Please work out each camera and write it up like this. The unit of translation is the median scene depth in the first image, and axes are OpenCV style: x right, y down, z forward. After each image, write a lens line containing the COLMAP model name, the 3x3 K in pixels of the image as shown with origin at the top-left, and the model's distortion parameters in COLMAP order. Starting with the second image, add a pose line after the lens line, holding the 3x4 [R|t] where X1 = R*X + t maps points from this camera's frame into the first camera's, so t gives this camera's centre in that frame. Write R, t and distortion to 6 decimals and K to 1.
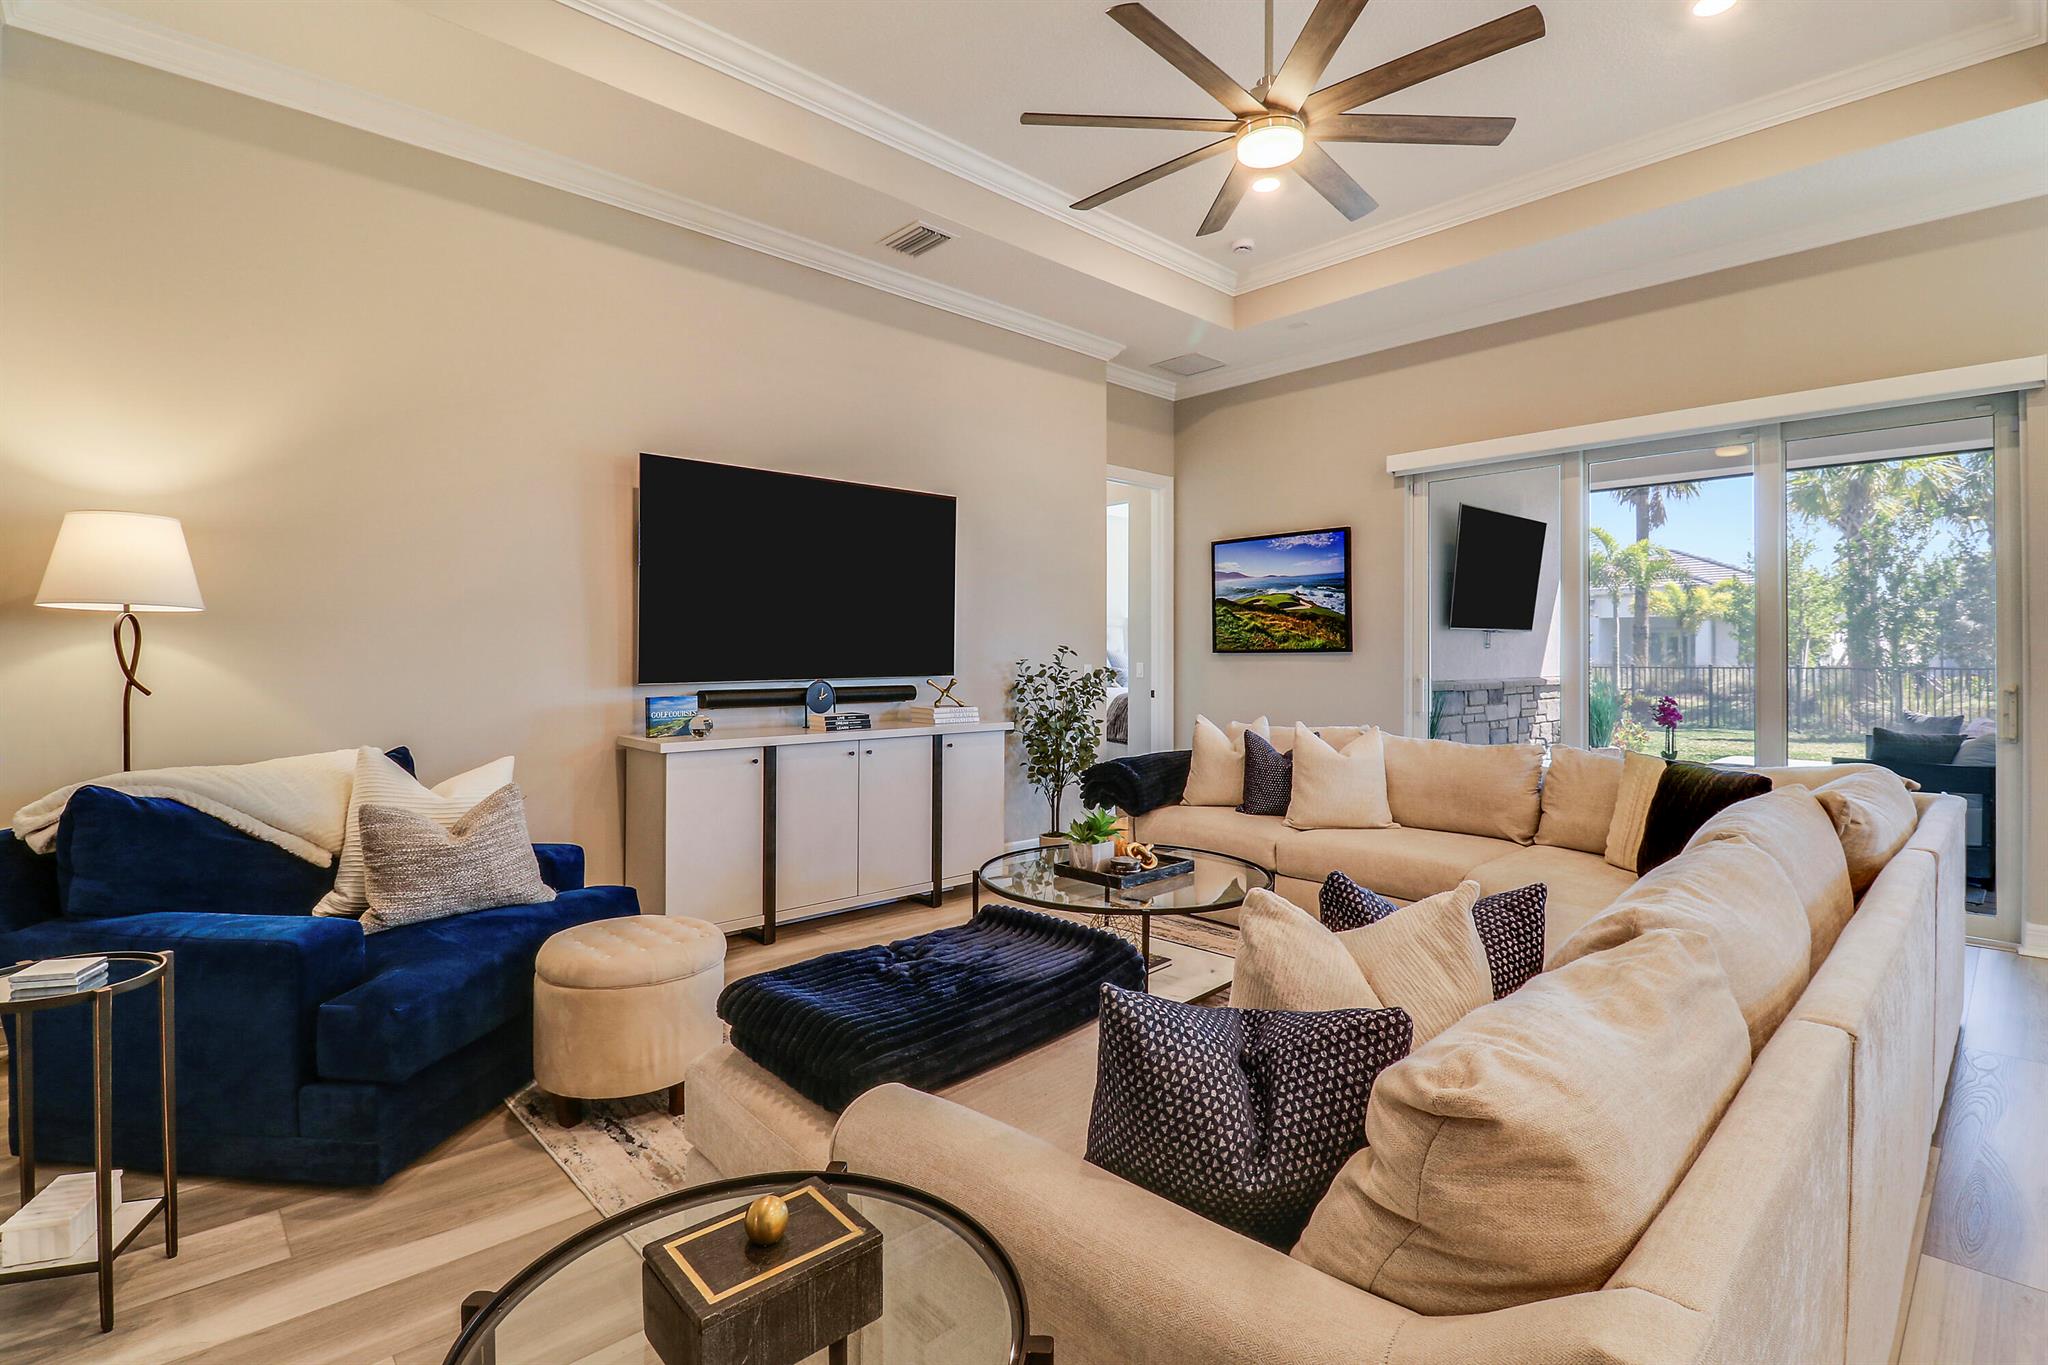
lens RADIAL K [[956.3, 0, 1028.0], [0, 956.3, 650.5], [0, 0, 1]] dist [-0.001840, -0.005533]
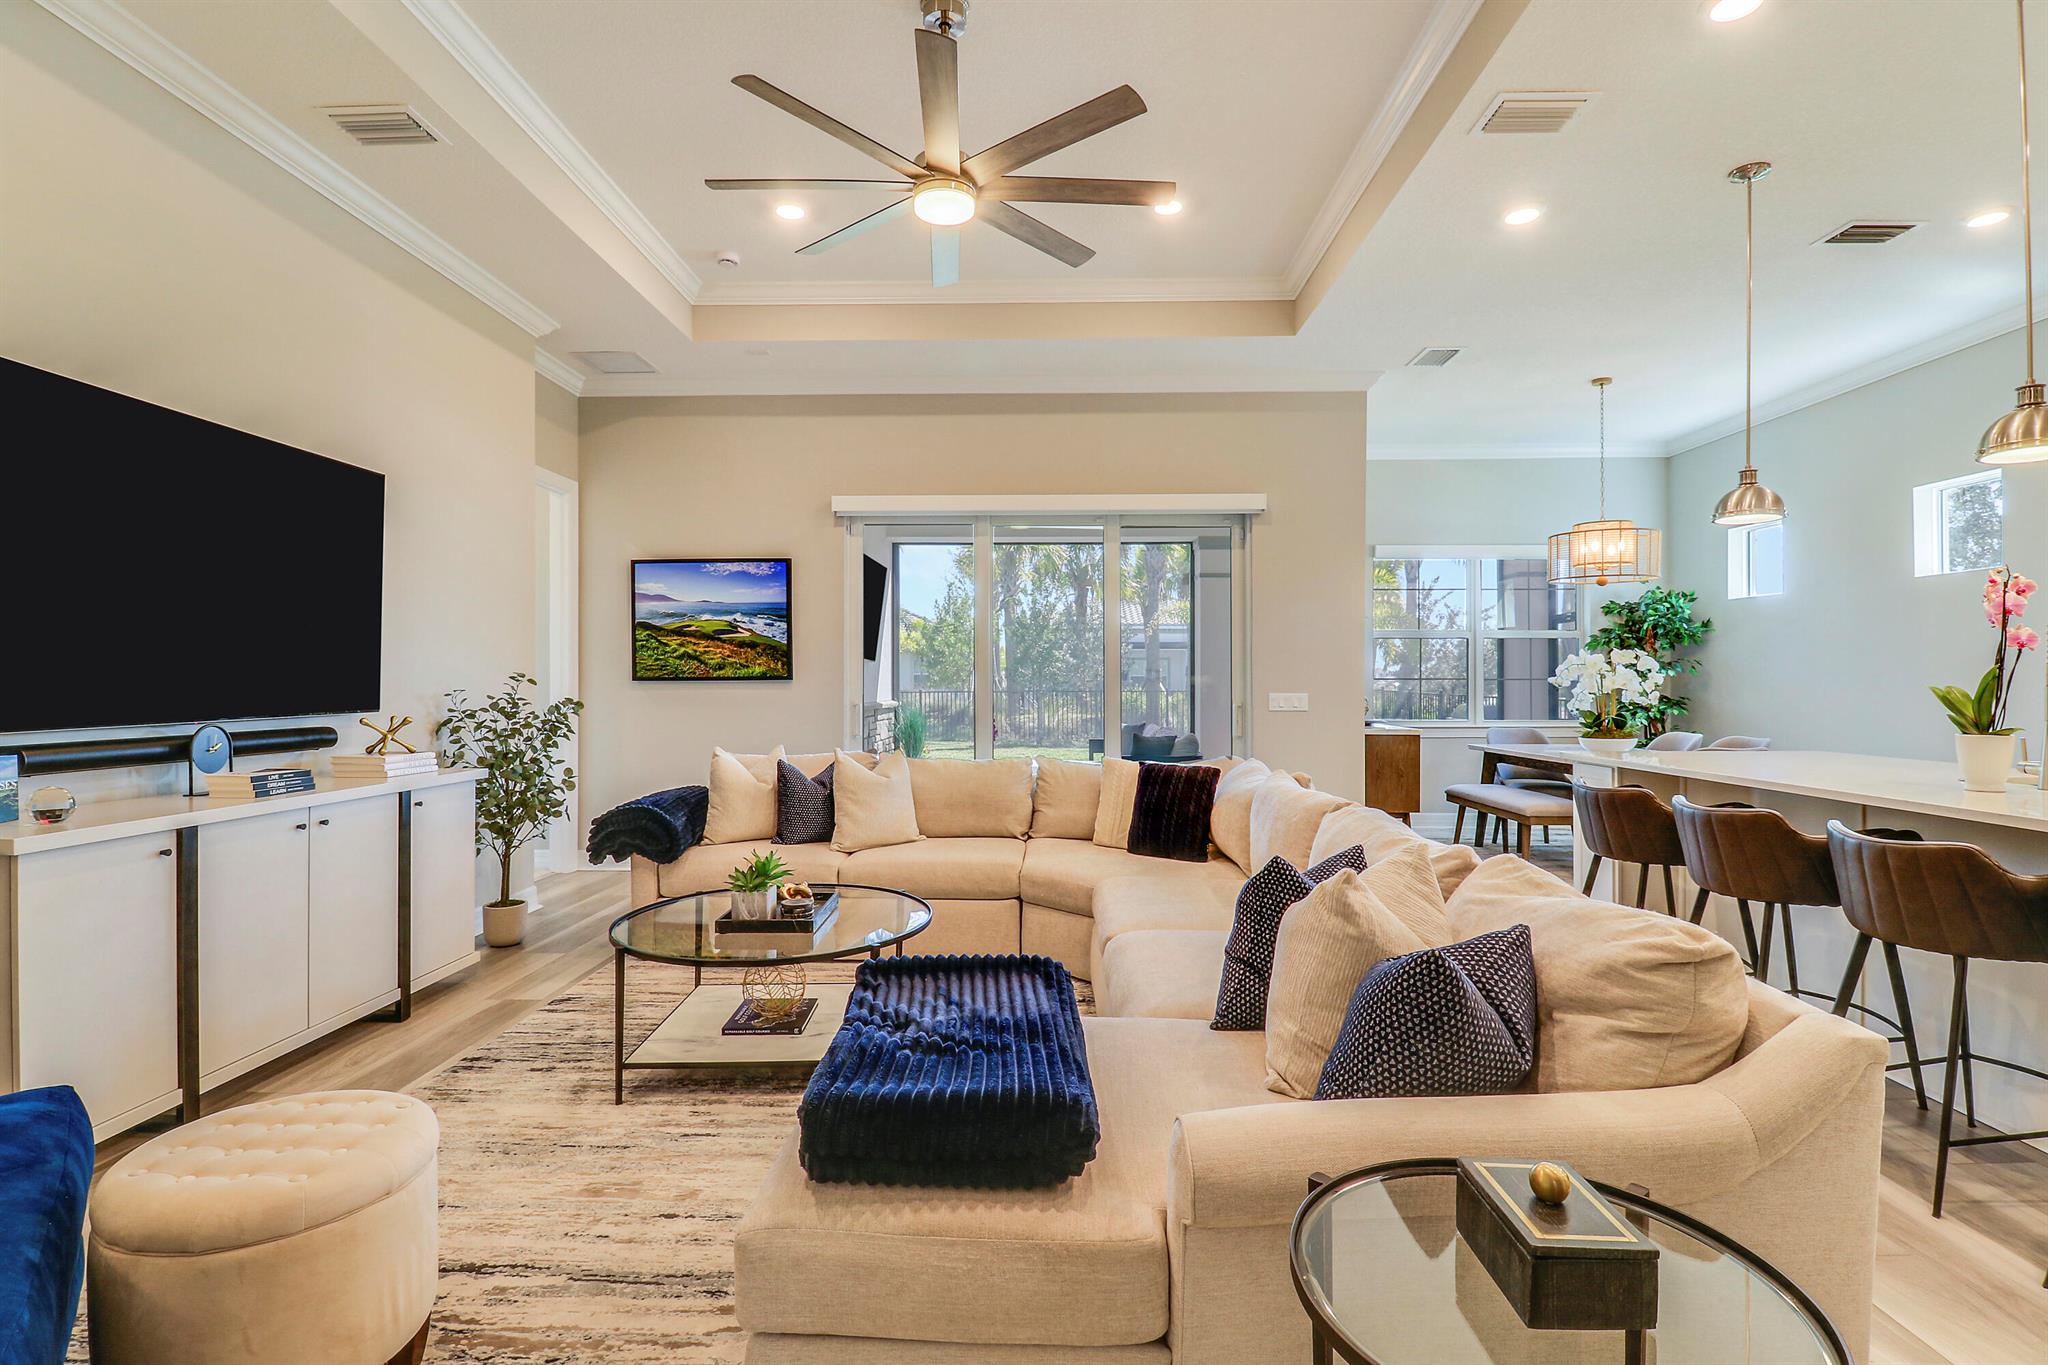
lens RADIAL K [[961.0, 0, 1025.2], [0, 961.0, 674.9], [0, 0, 1]] dist [-0.000525, -0.007804]
pose [[0.698771, 0.003180, 0.715339, -0.308614], [-0.001340, 0.999994, -0.003136, -0.001459], [-0.715344, 0.001233, 0.698771, 0.130381]]
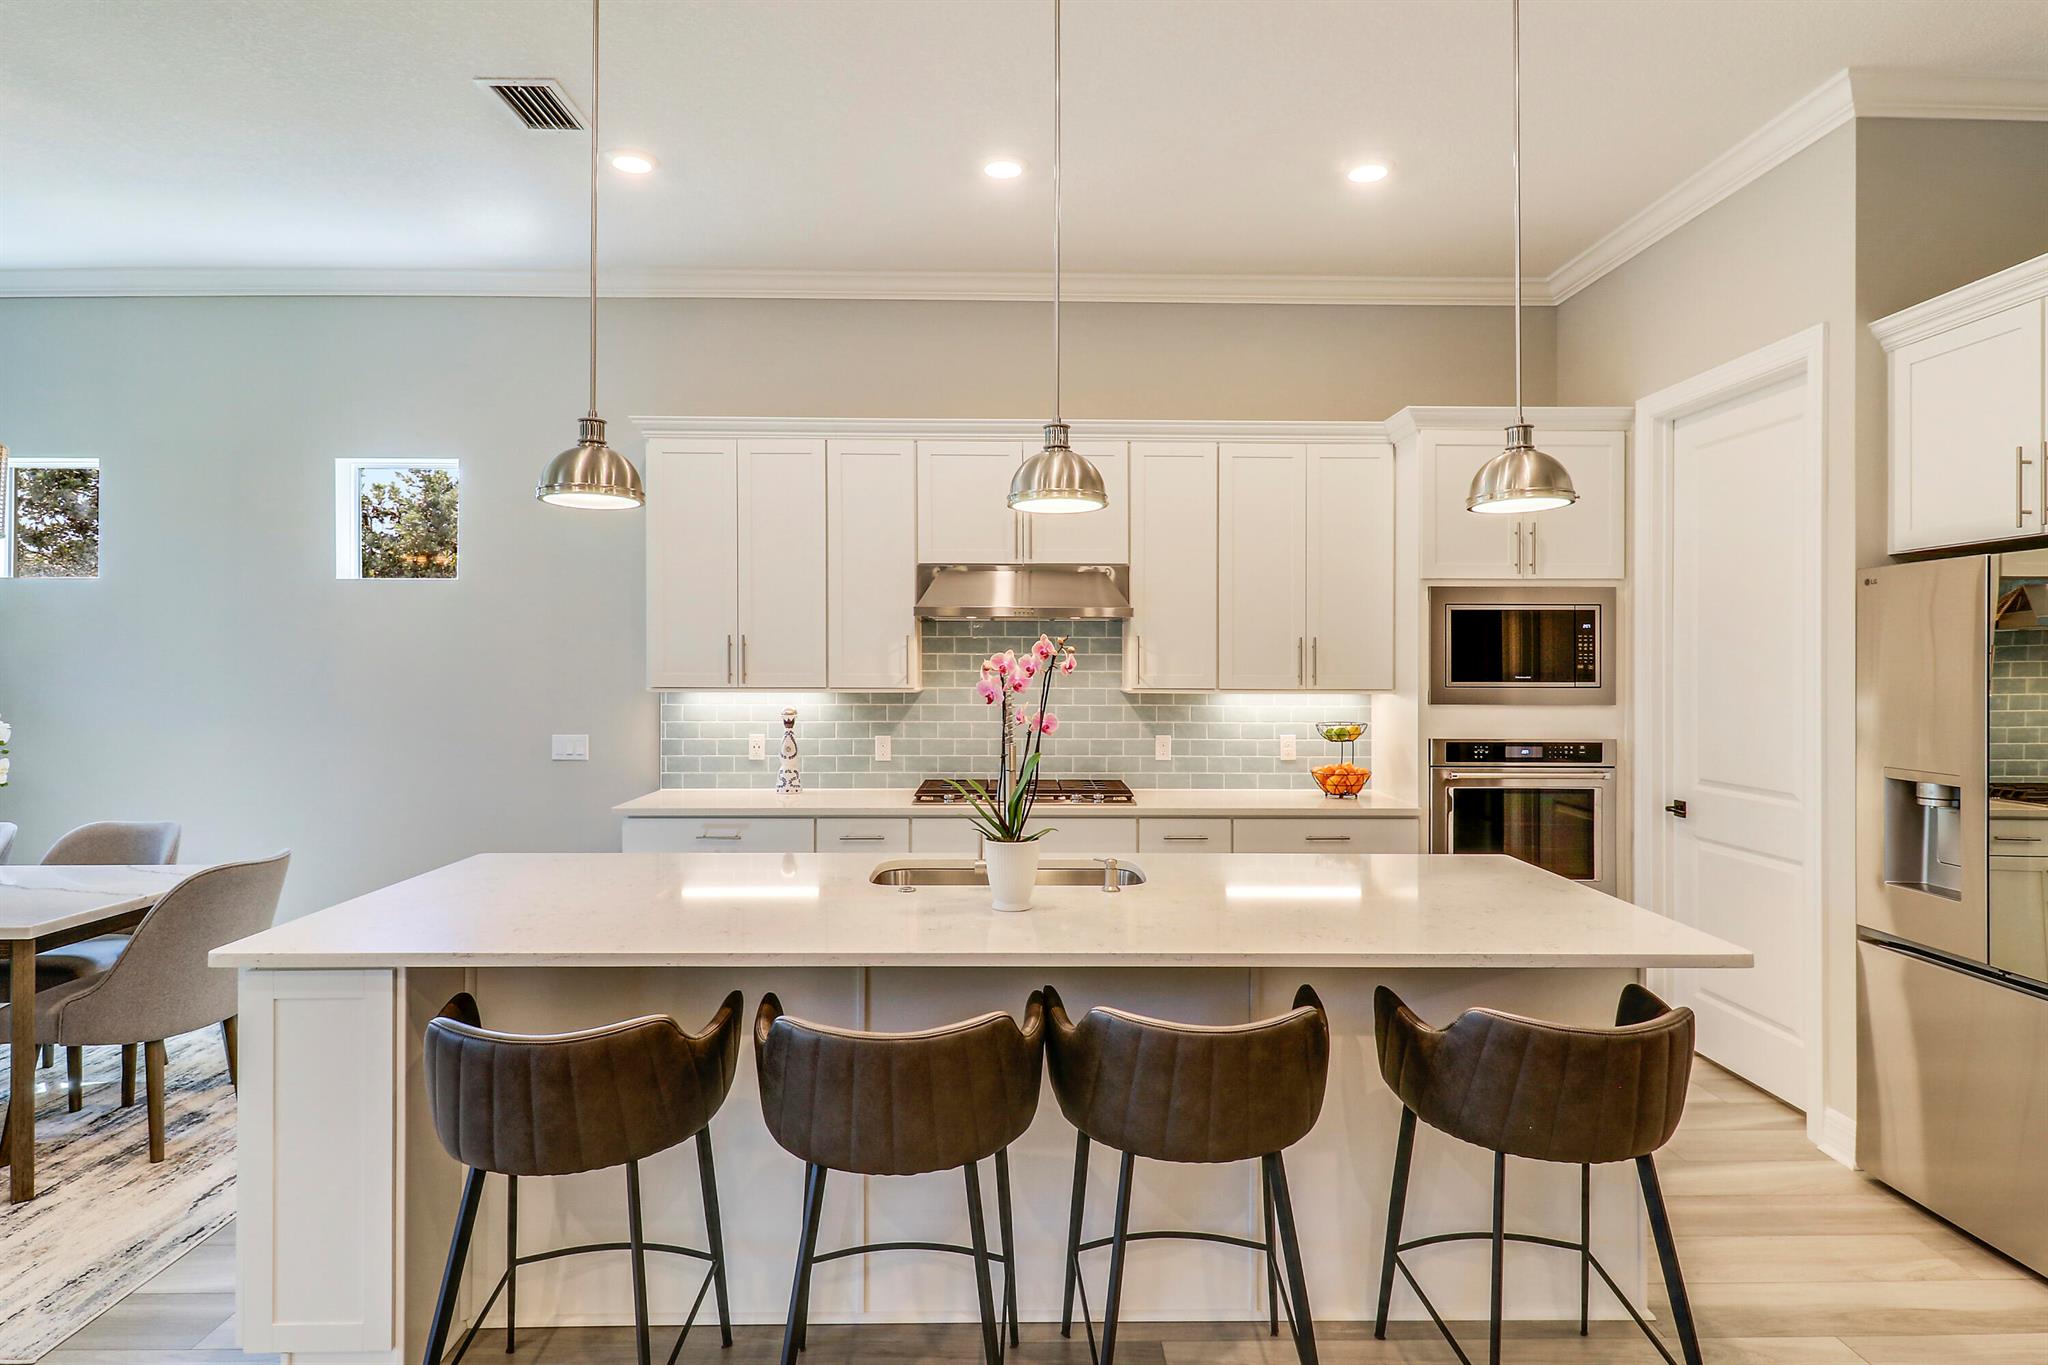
lens RADIAL K [[1128.0, 0, 1039.5], [0, 1128.0, 676.9], [0, 0, 1]] dist [0.019611, -0.002749]
pose [[-0.745644, -0.013132, 0.666216, 0.157394], [-0.009541, 0.999914, 0.009031, -0.055986], [-0.666277, 0.000378, -0.745705, 0.529249]]
